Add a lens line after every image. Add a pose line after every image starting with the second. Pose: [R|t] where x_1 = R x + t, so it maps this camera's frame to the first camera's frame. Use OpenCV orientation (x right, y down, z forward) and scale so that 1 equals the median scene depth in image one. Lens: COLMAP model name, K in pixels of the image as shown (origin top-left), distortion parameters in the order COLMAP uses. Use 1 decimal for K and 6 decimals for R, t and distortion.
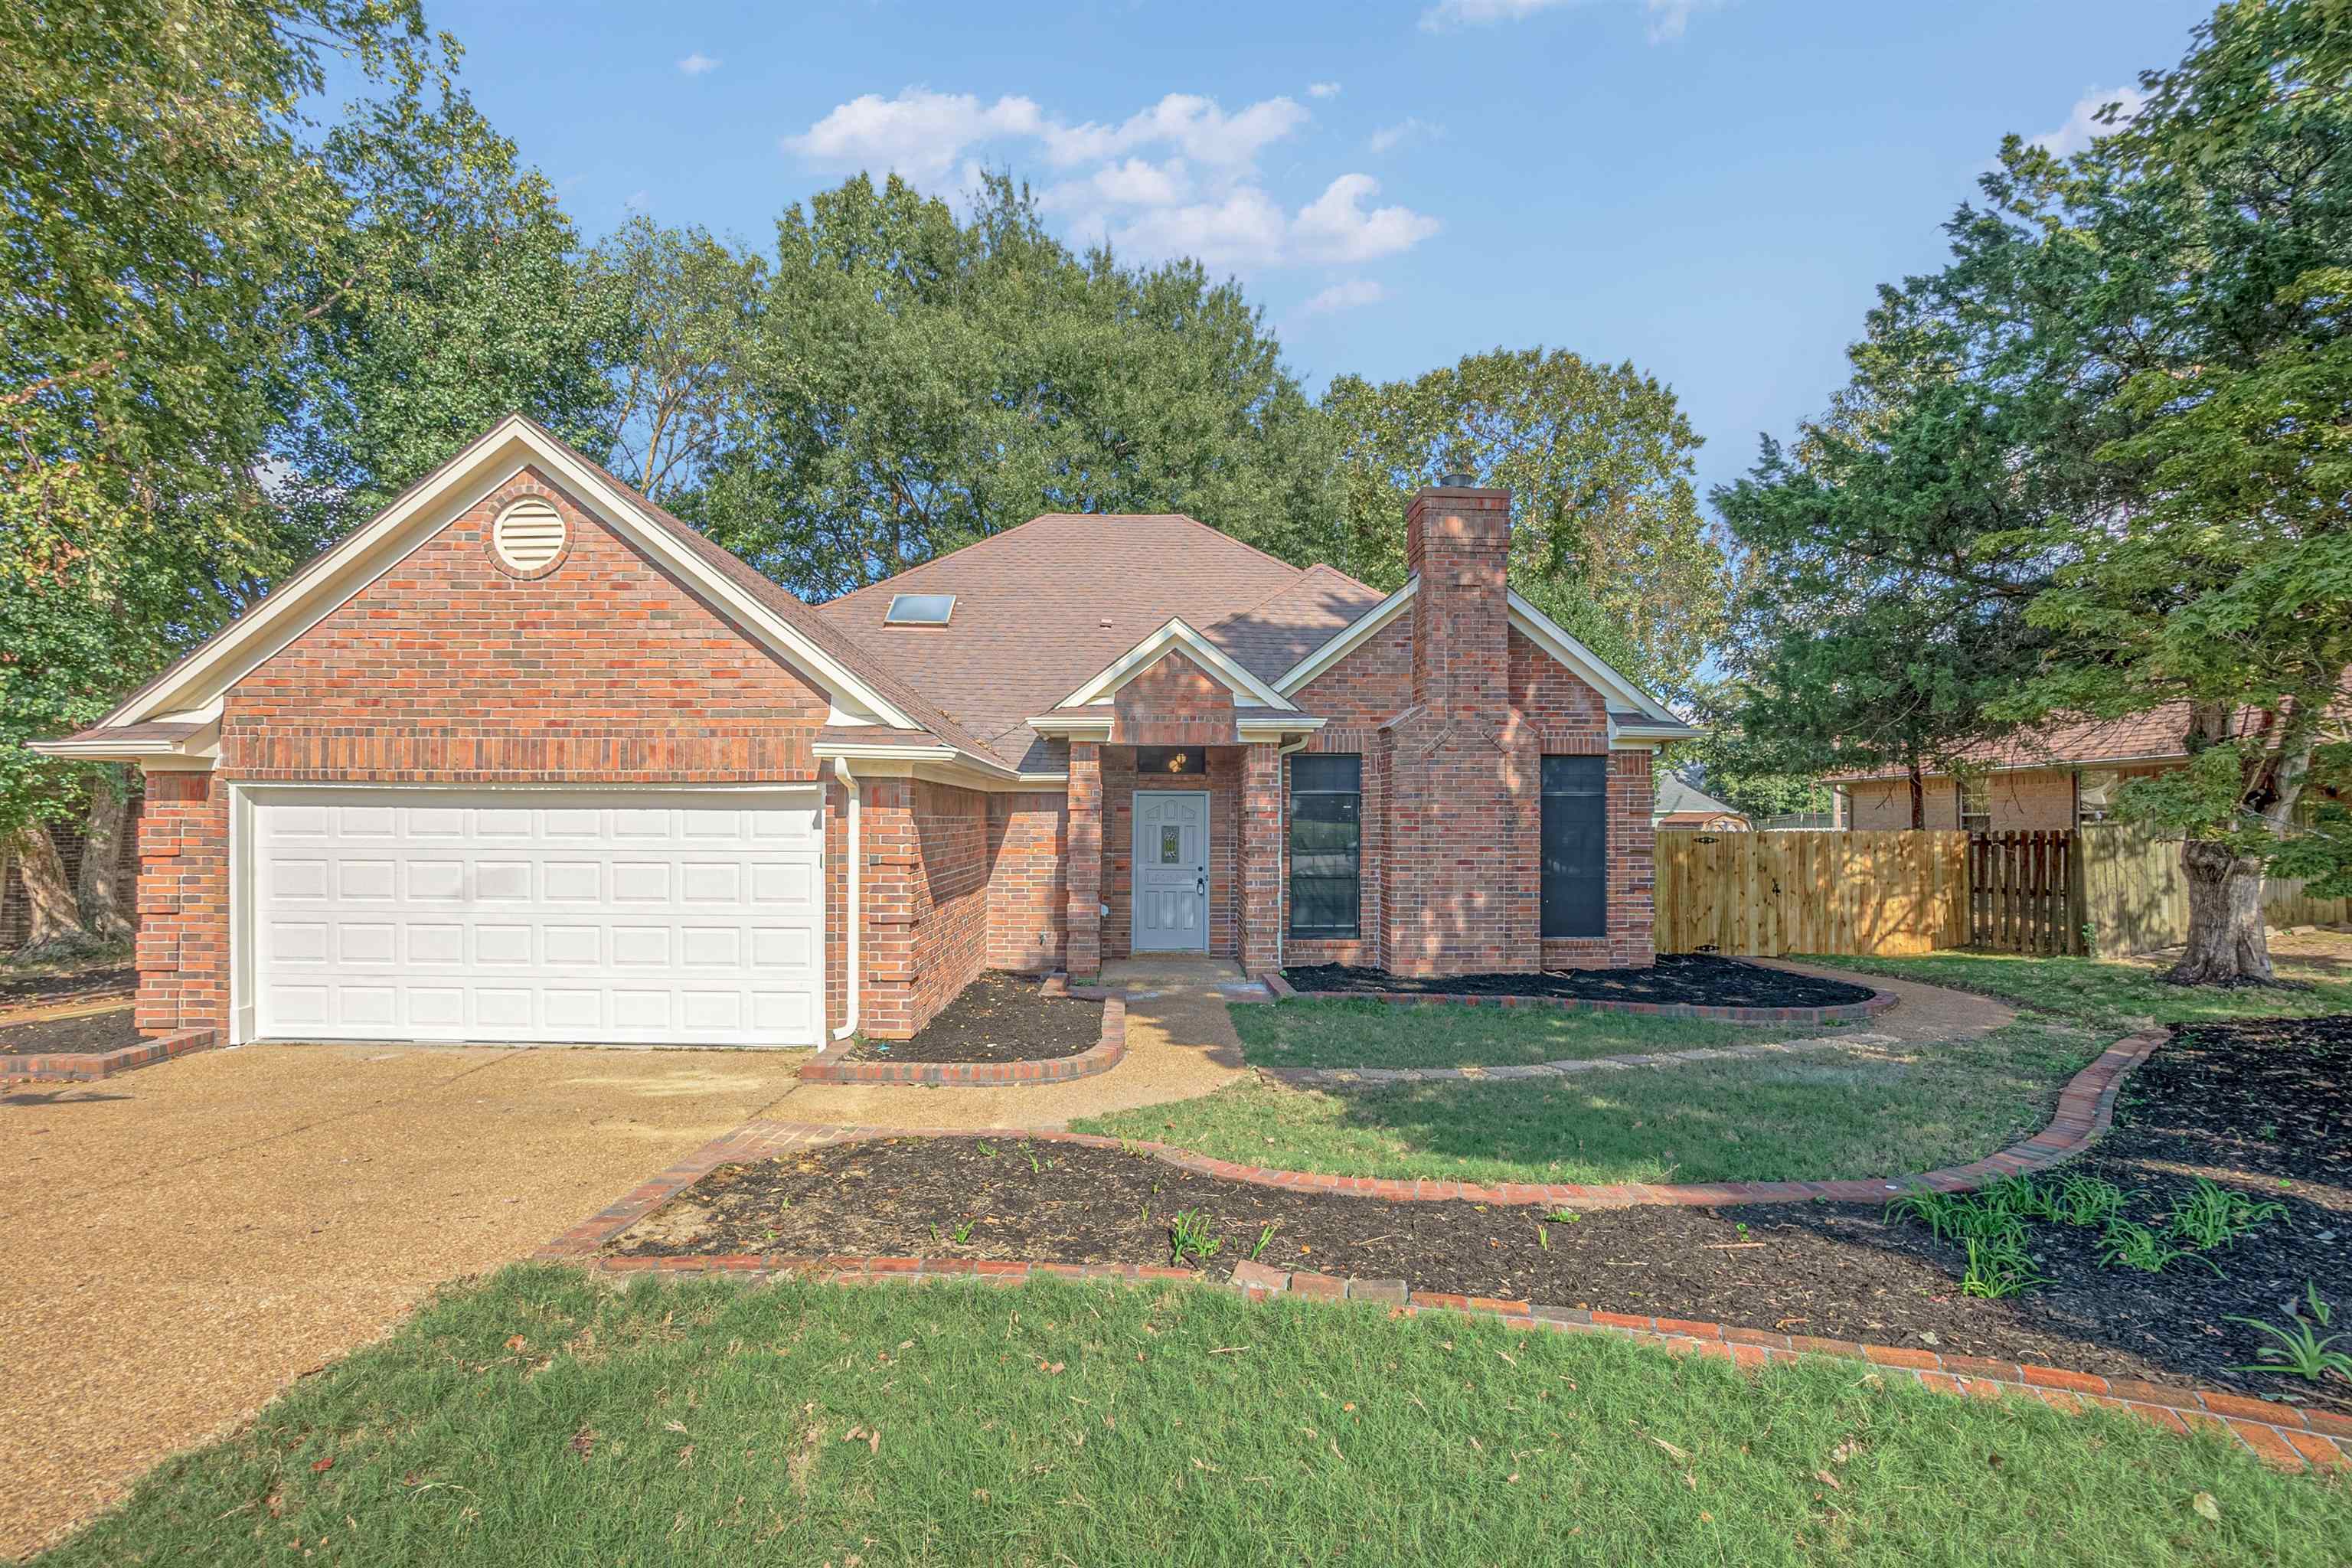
lens RADIAL K [[1054.2, 0, 1174.8], [0, 1054.2, 802.1], [0, 0, 1]] dist [-0.008457, 0.002356]
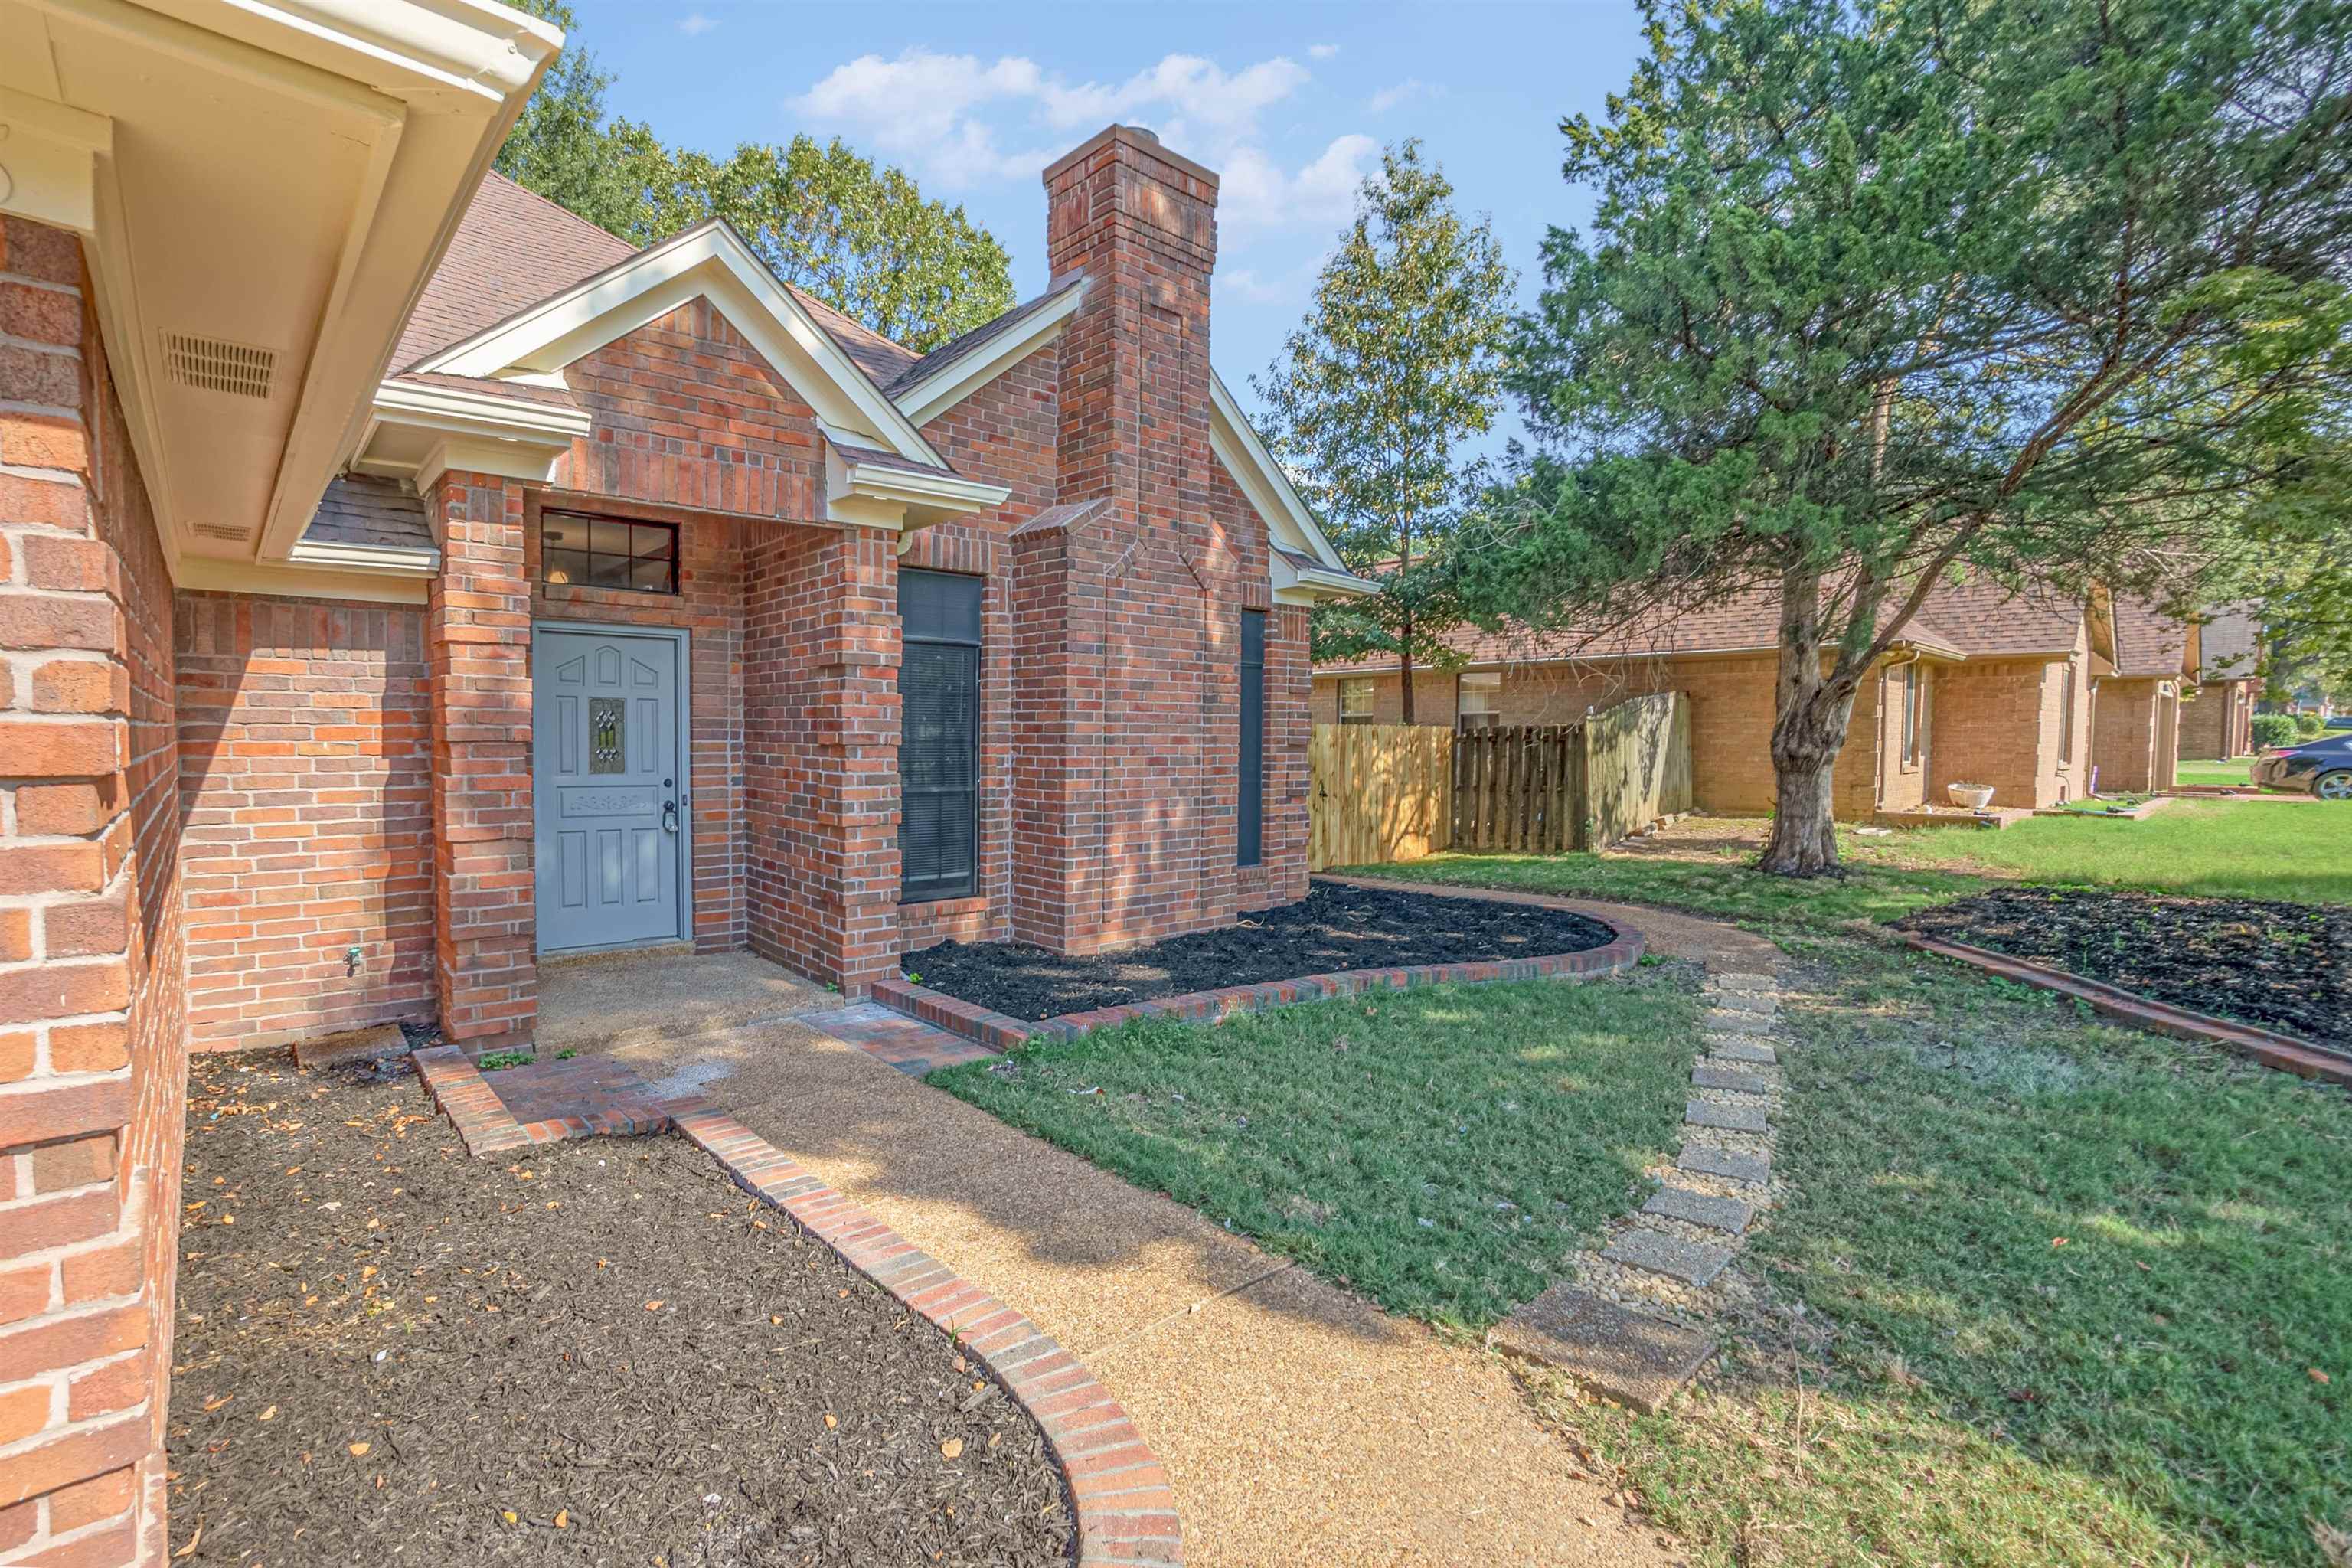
lens RADIAL K [[1054.2, 0, 1005.8], [0, 1054.2, 783.7], [0, 0, 1]] dist [-0.008457, 0.002356]
pose [[0.806800, -0.022875, 0.590382, -0.166656], [-0.014184, 0.998212, 0.058060, 0.035526], [-0.590654, -0.055217, 0.805033, 0.547716]]
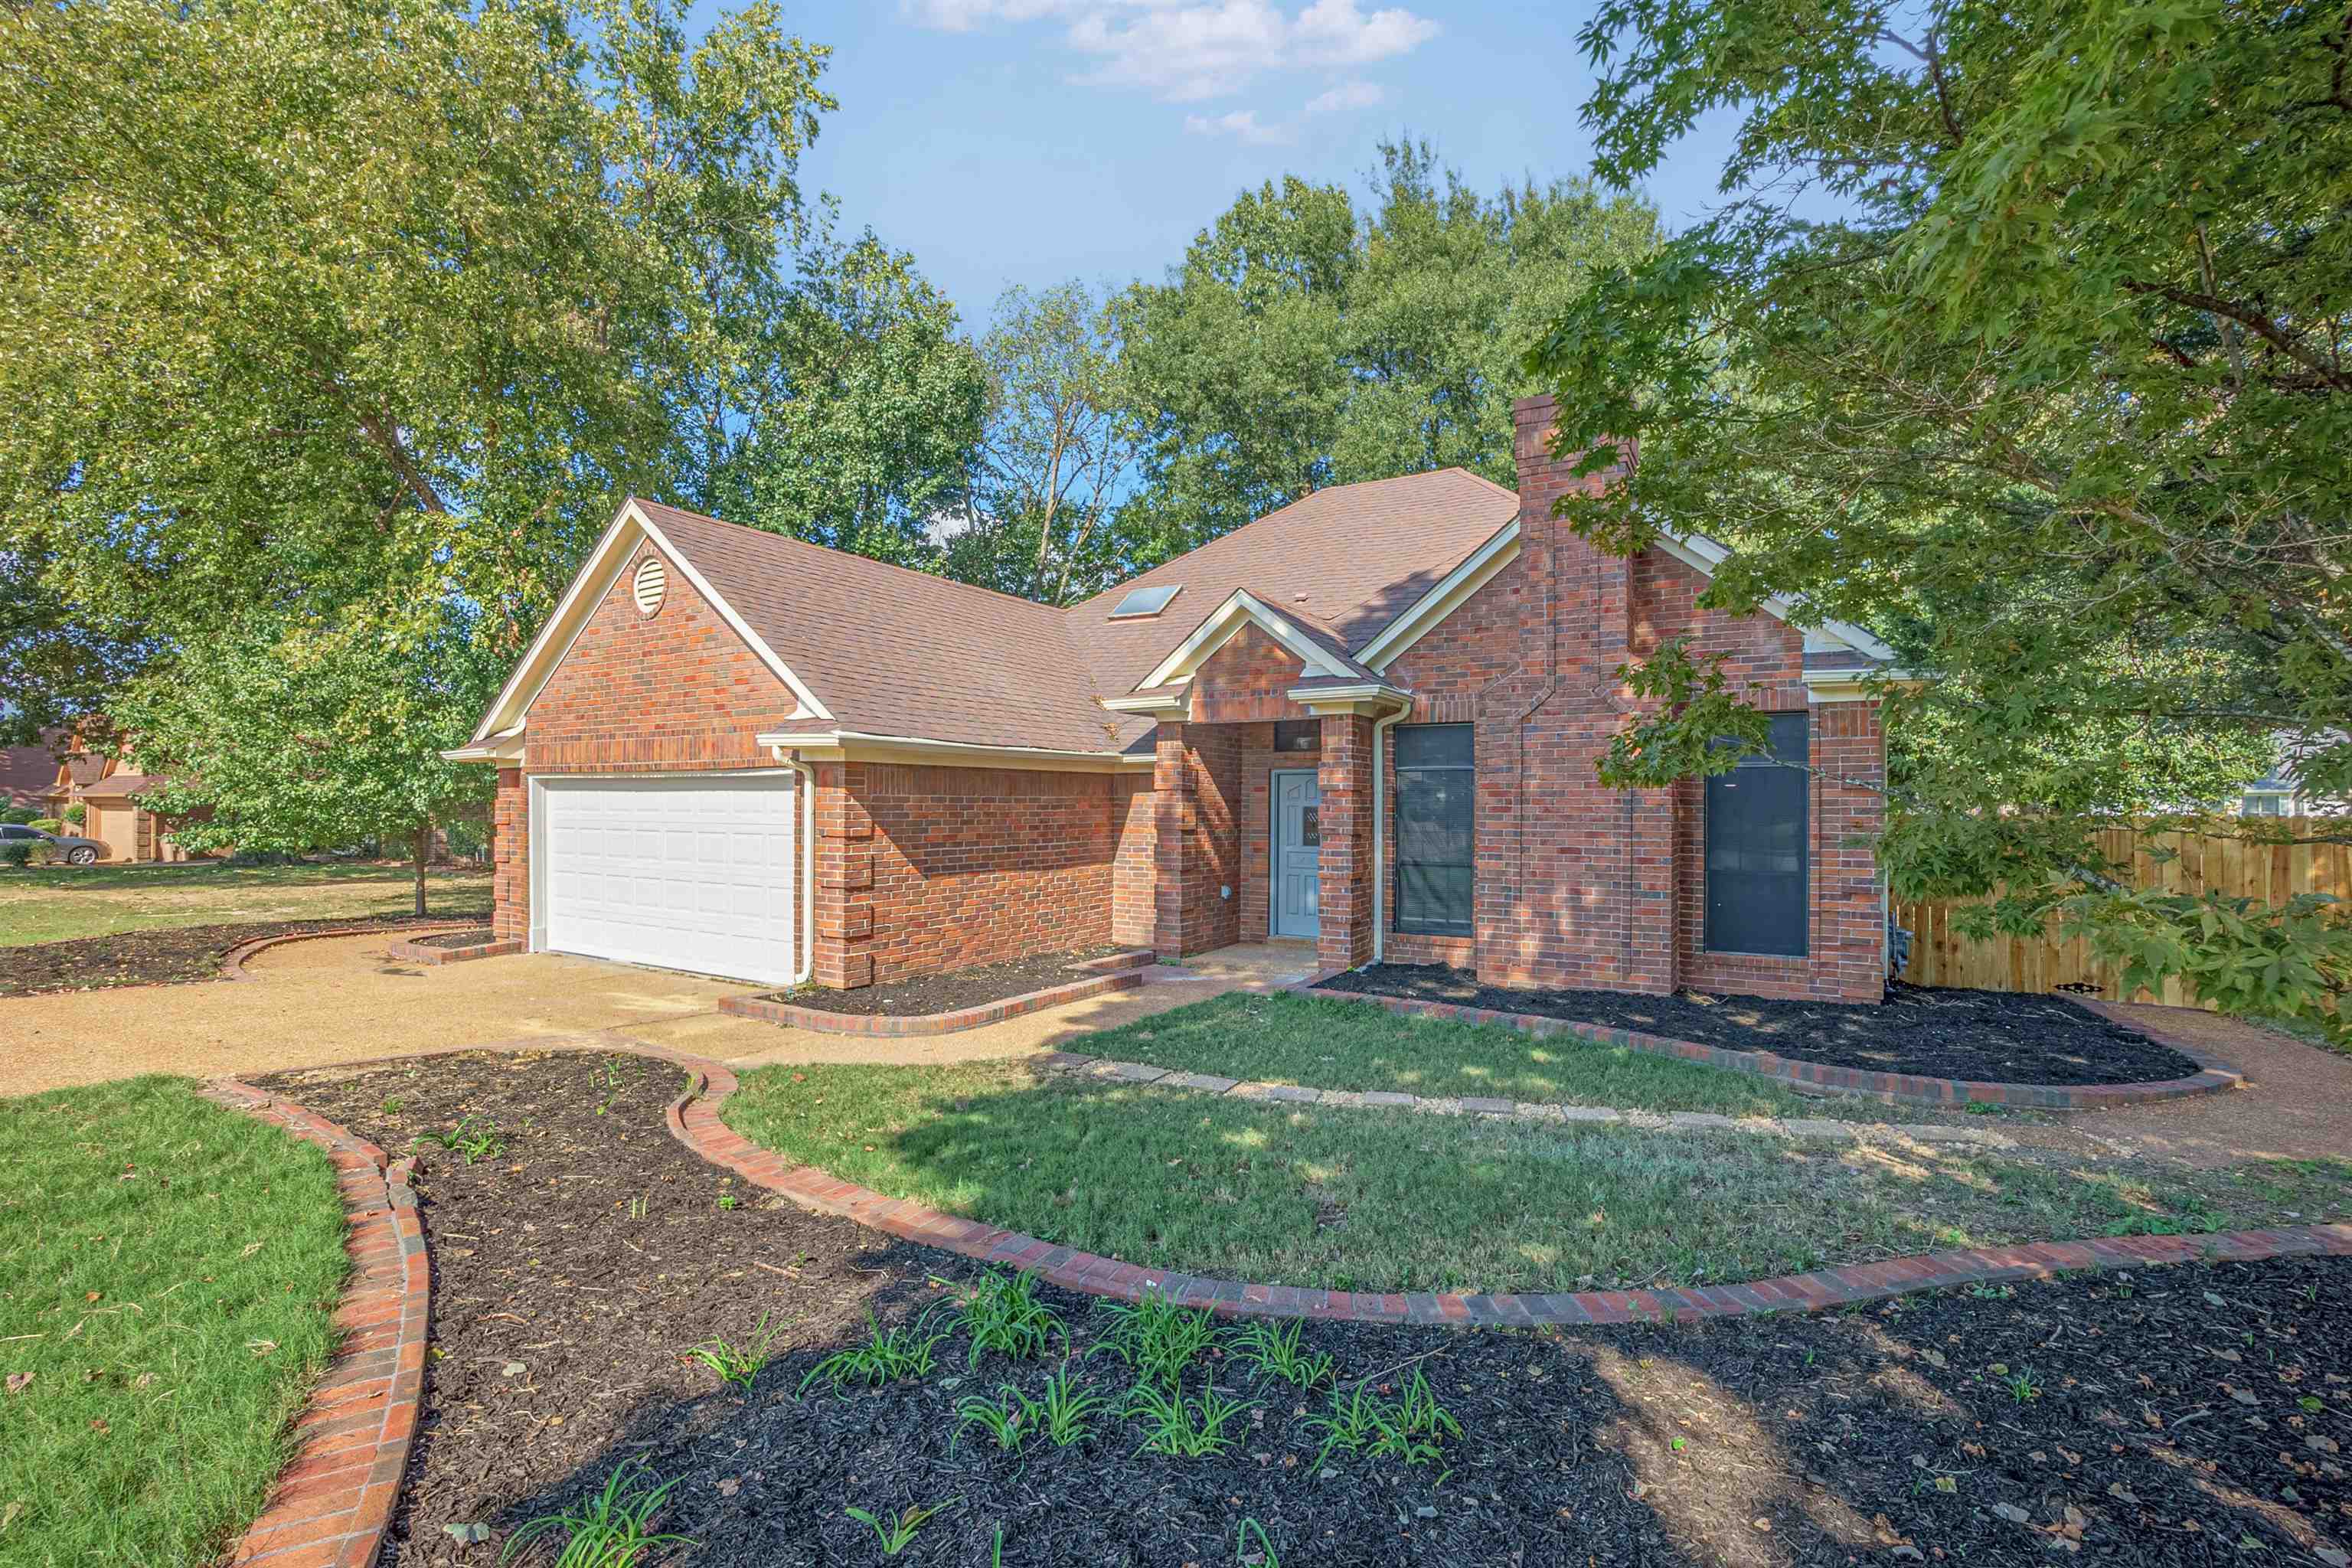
lens RADIAL K [[1054.2, 0, 1171.3], [0, 1054.2, 793.5], [0, 0, 1]] dist [-0.008457, 0.002356]
pose [[0.846752, -0.005813, -0.531956, 0.445007], [0.009602, 0.999944, 0.004357, 0.006752], [0.531901, -0.008797, 0.846761, 0.148386]]
